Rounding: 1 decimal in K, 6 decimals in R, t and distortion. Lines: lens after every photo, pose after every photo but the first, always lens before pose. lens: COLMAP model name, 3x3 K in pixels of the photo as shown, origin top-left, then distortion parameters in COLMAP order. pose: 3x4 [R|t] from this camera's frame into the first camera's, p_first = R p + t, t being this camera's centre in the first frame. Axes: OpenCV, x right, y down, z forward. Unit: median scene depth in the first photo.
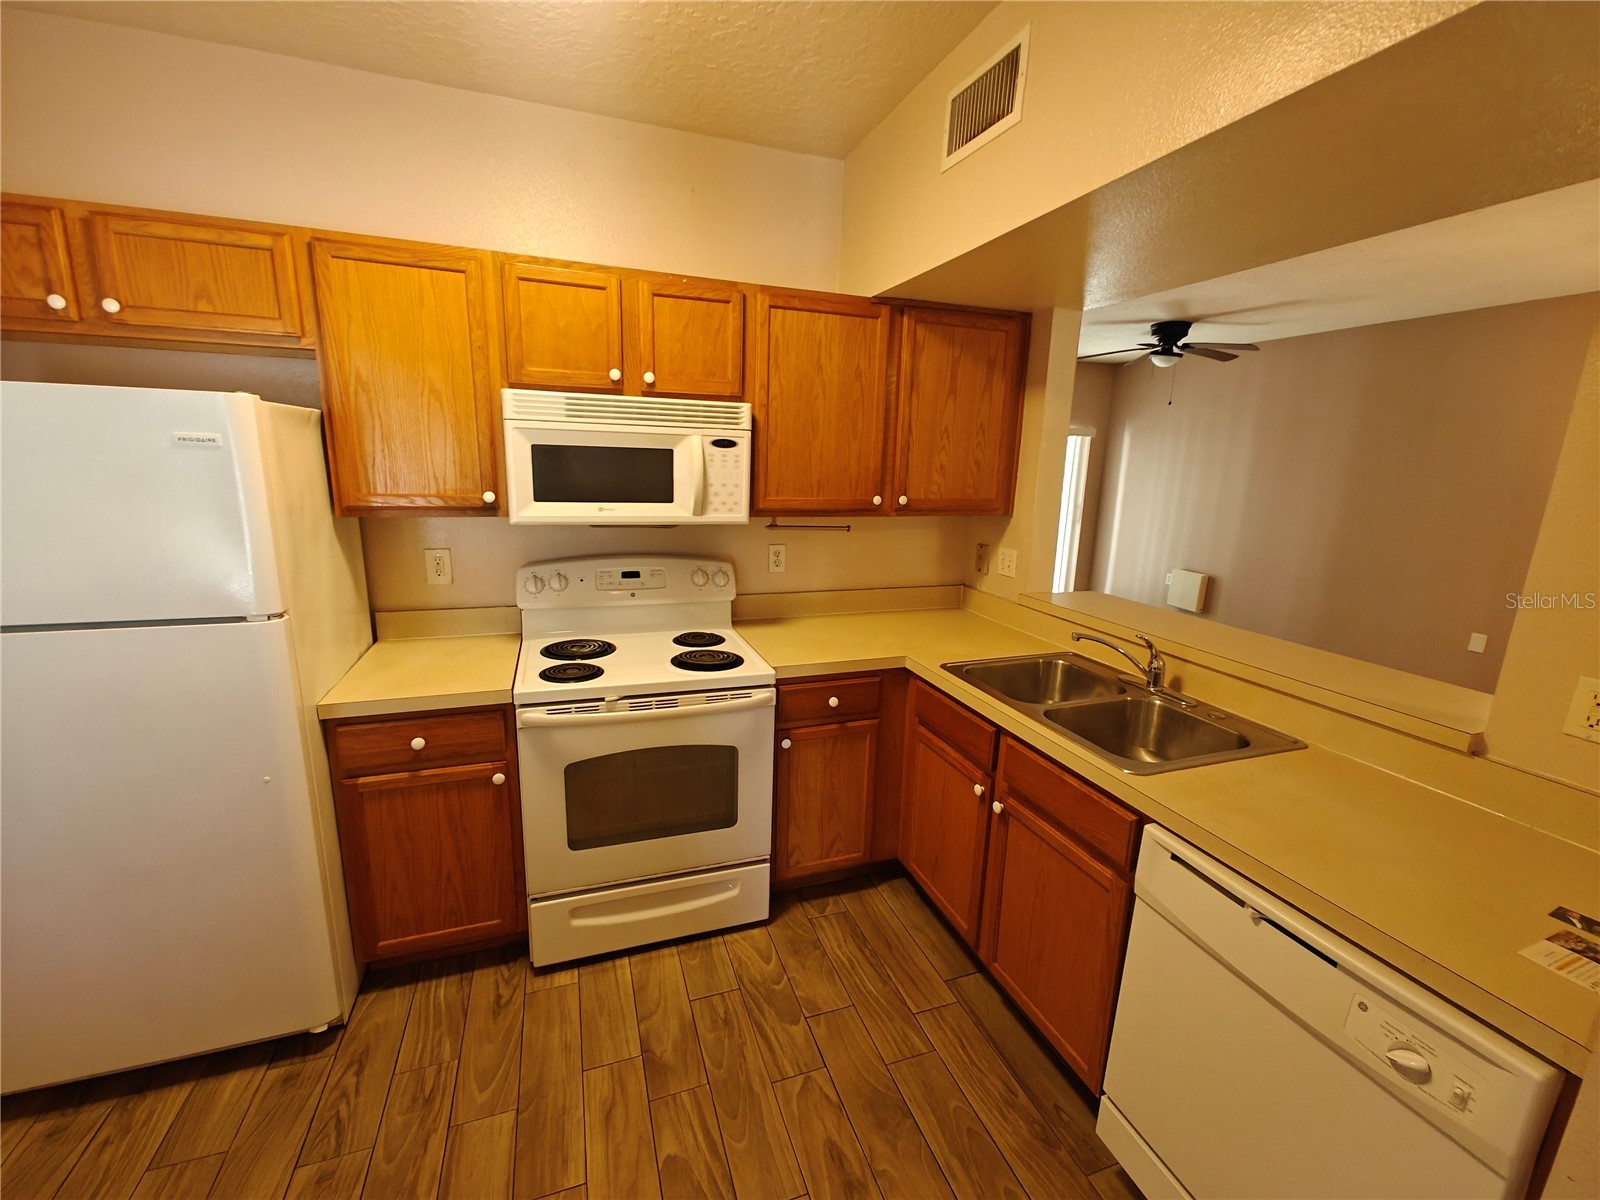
lens RADIAL K [[670.3, 0, 801.1], [0, 670.3, 601.2], [0, 0, 1]] dist [-0.001845, -0.000711]
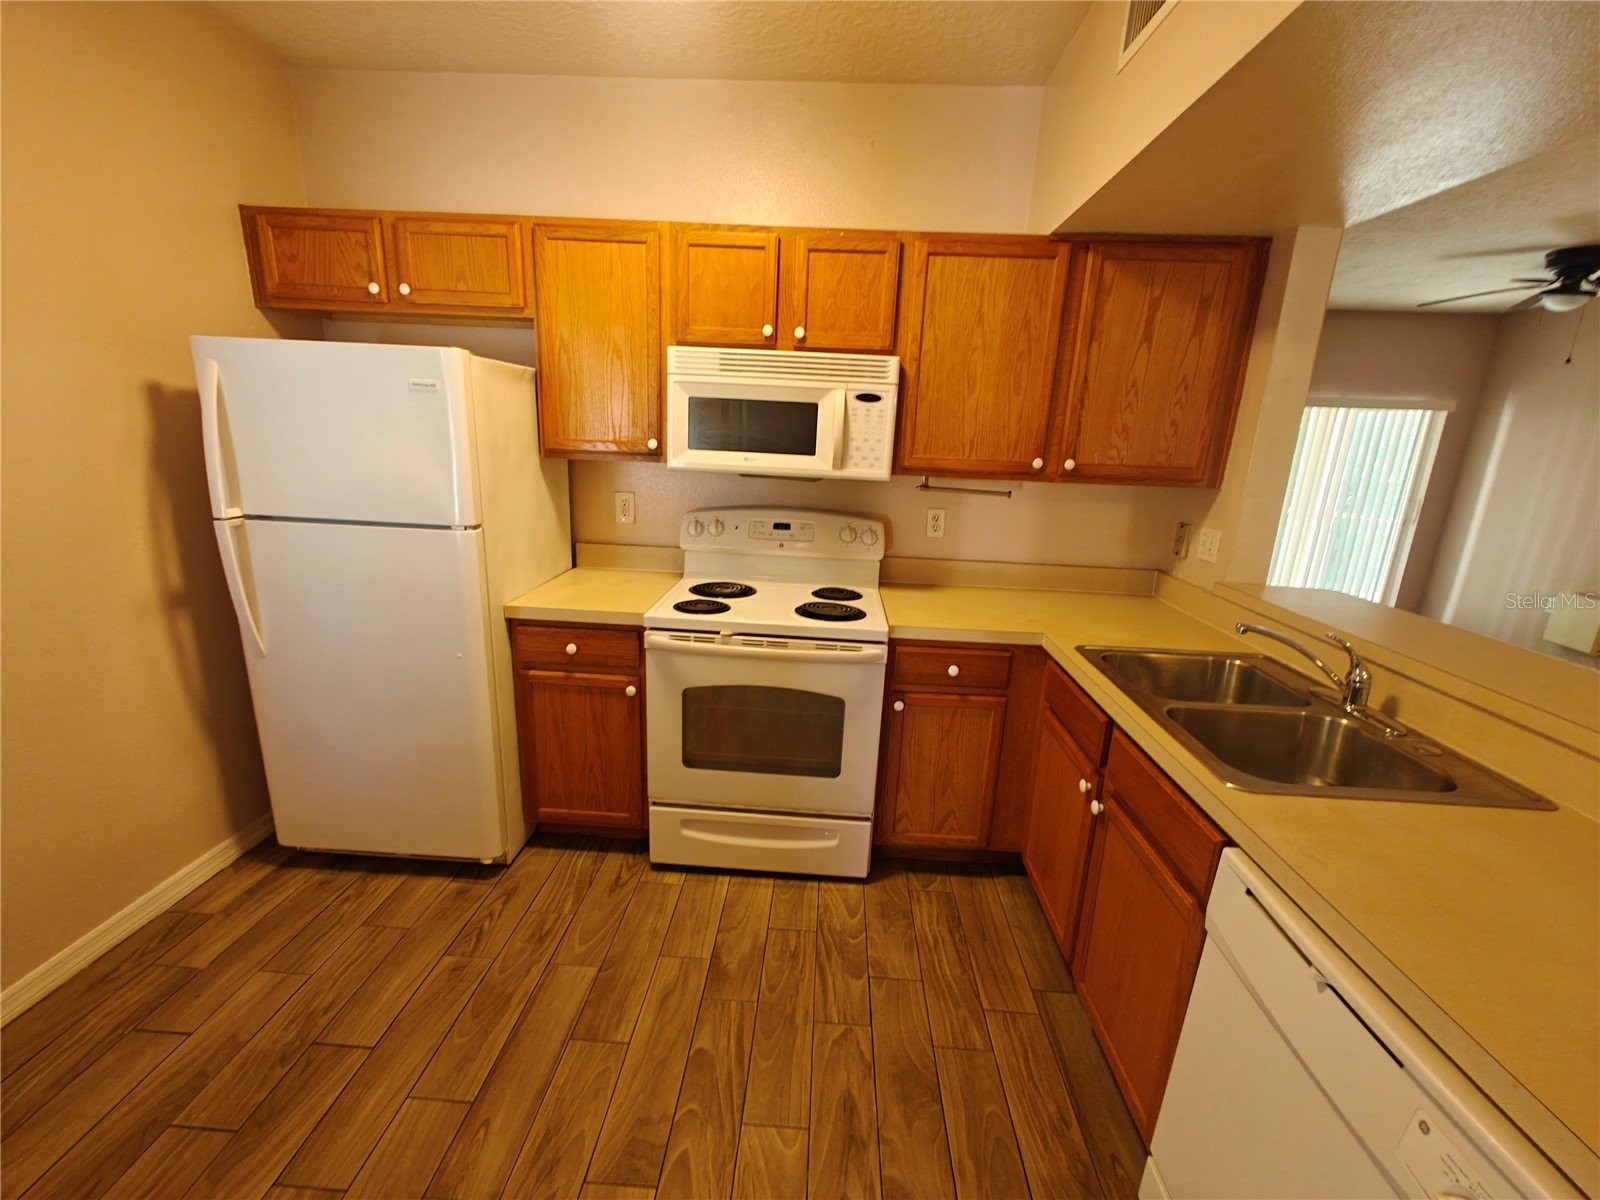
lens RADIAL K [[673.8, 0, 800.0], [0, 673.8, 600.0], [0, 0, 1]] dist [-0.000821, -0.000531]
pose [[0.924135, 0.104334, -0.367544, 0.195817], [-0.096298, 0.994541, 0.040192, 0.033959], [0.369731, -0.001749, 0.929137, 0.033766]]
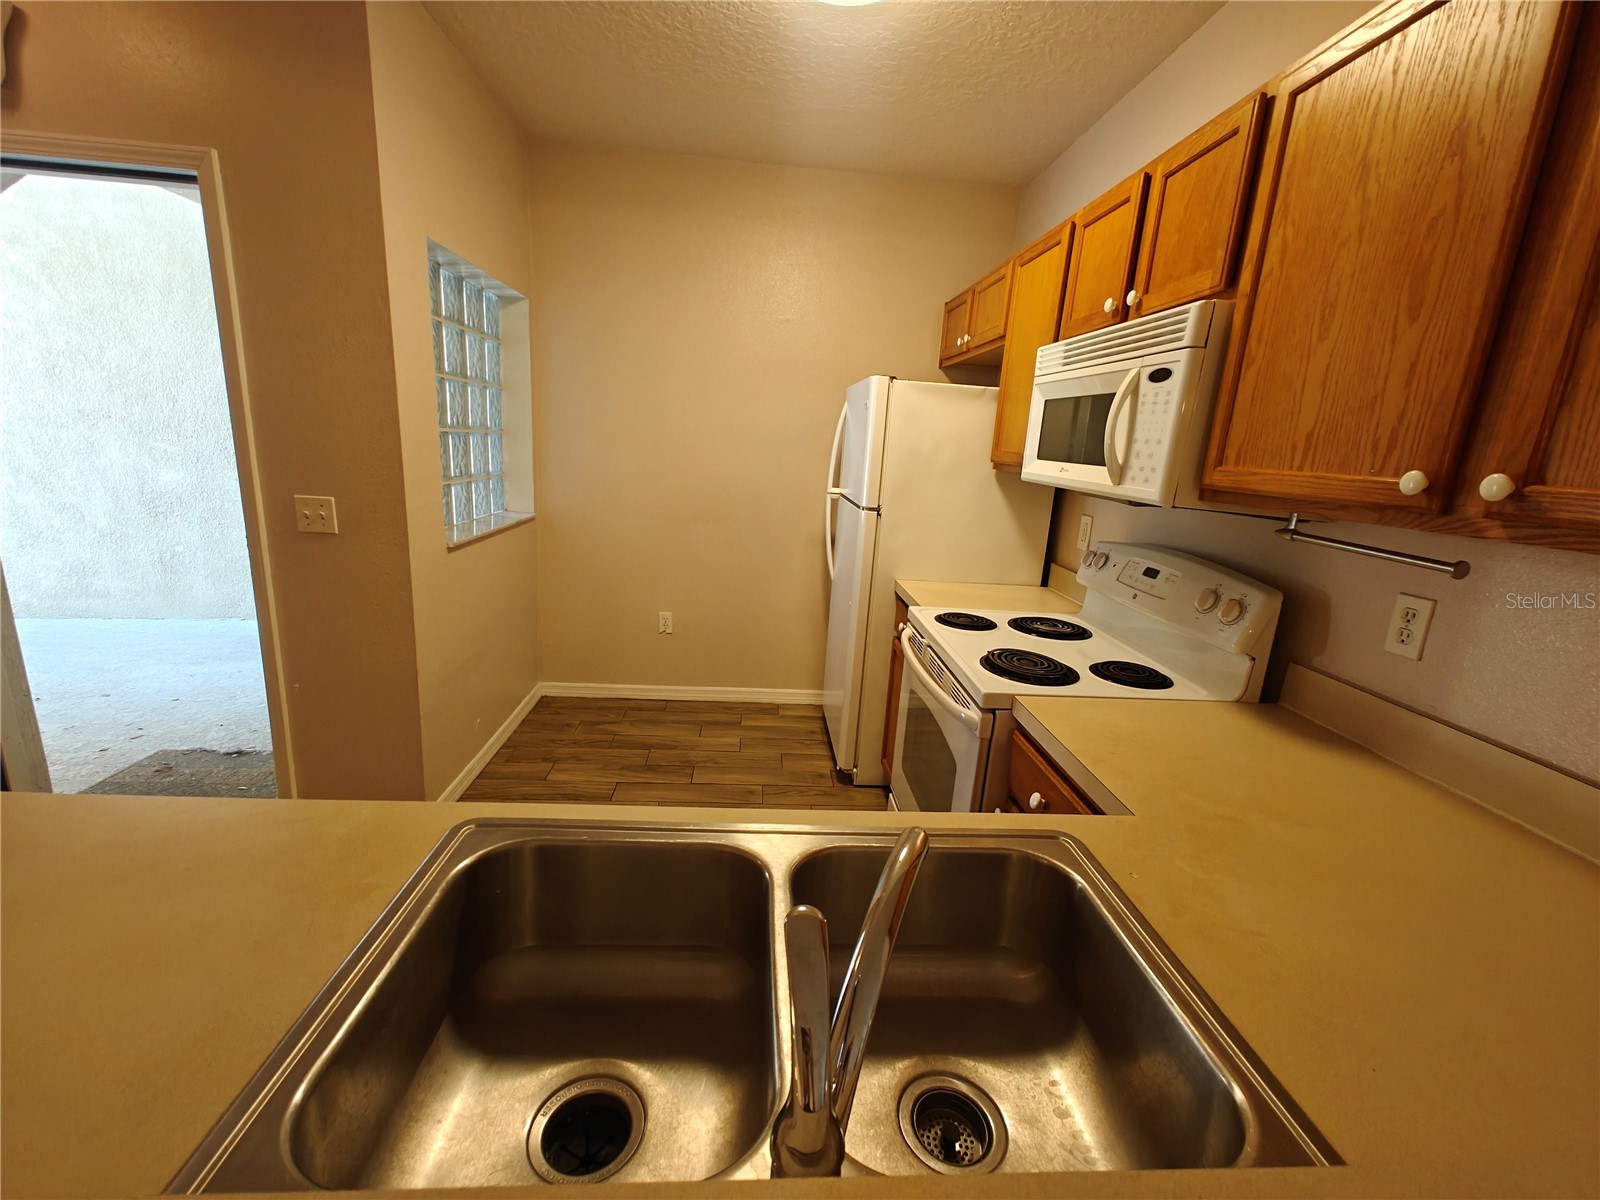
lens RADIAL K [[673.3, 0, 799.4], [0, 673.3, 606.1], [0, 0, 1]] dist [0.021693, -0.009581]
pose [[-0.269880, 0.184791, -0.944996, 0.652739], [-0.271544, 0.926972, 0.258816, -0.107340], [0.923812, 0.326457, -0.199992, 0.909337]]
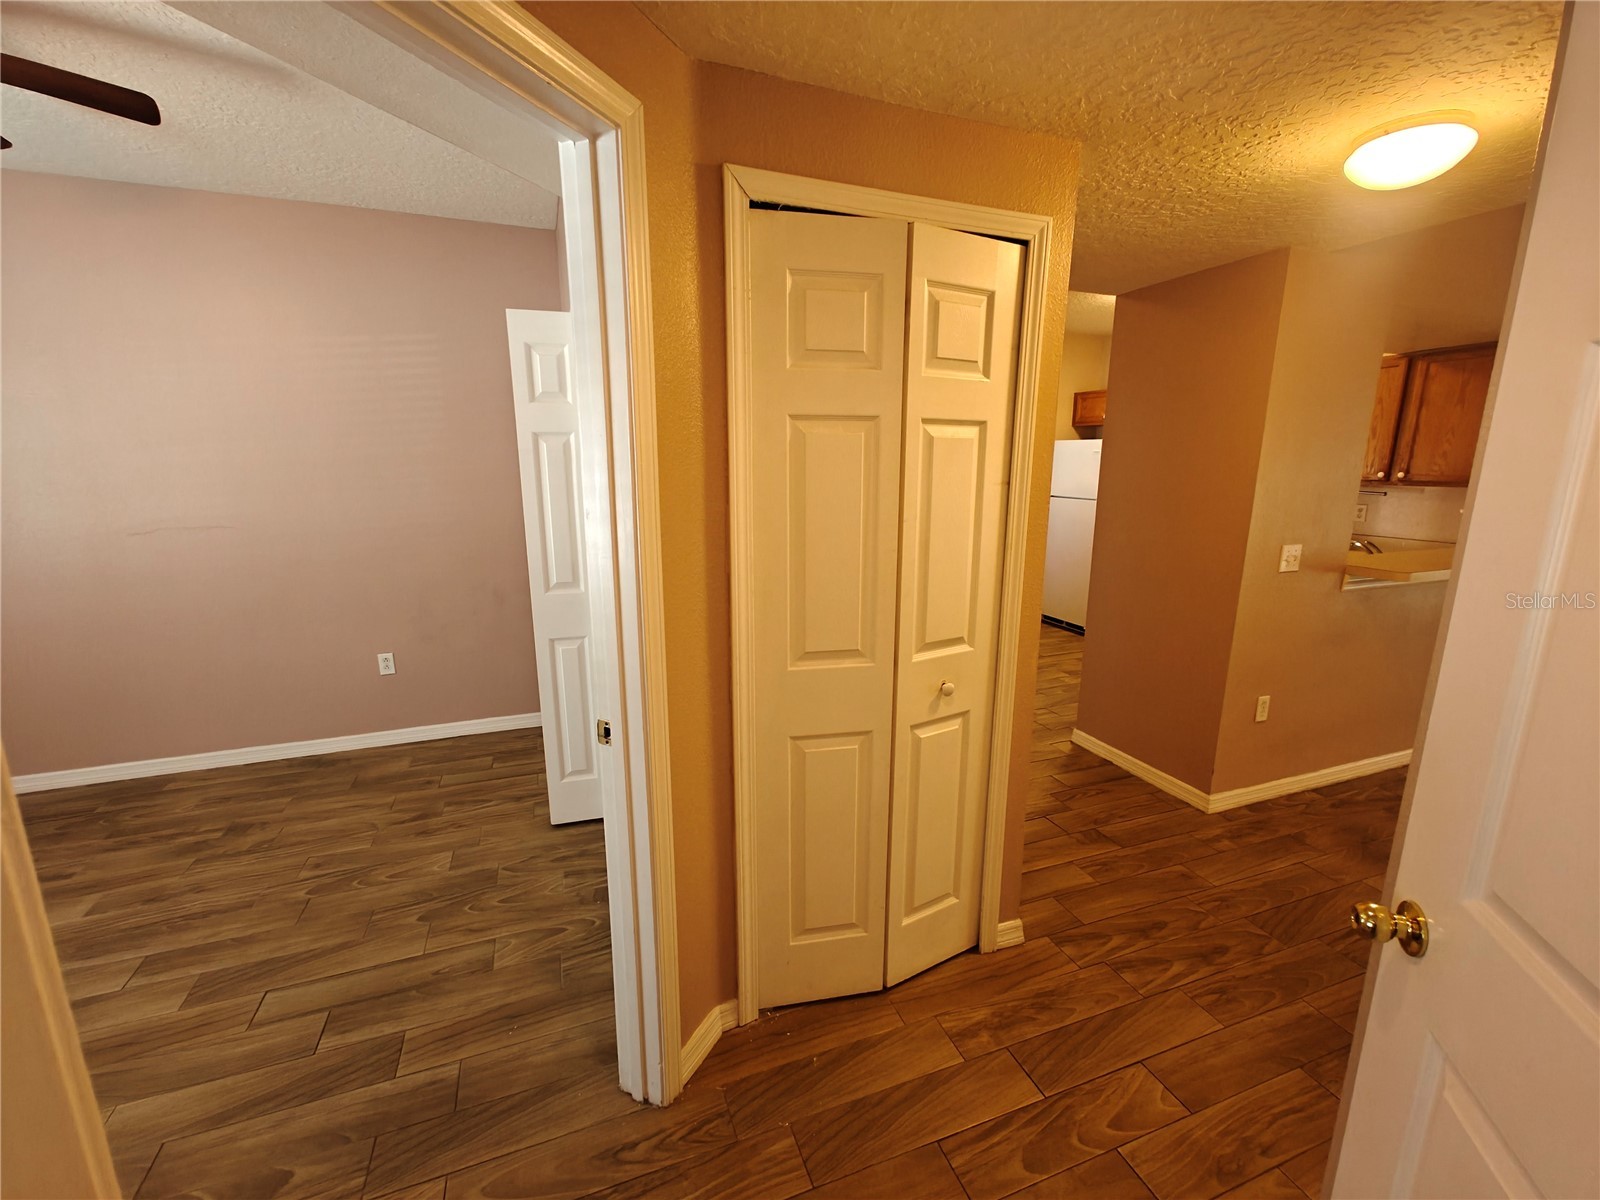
lens RADIAL K [[673.3, 0, 799.4], [0, 673.3, 606.1], [0, 0, 1]] dist [0.021693, -0.009581]
pose [[0.025669, 0.183168, -0.982747, 2.071021], [-0.213463, 0.961401, 0.173614, 0.204979], [0.976614, 0.205323, 0.063778, -0.518617]]
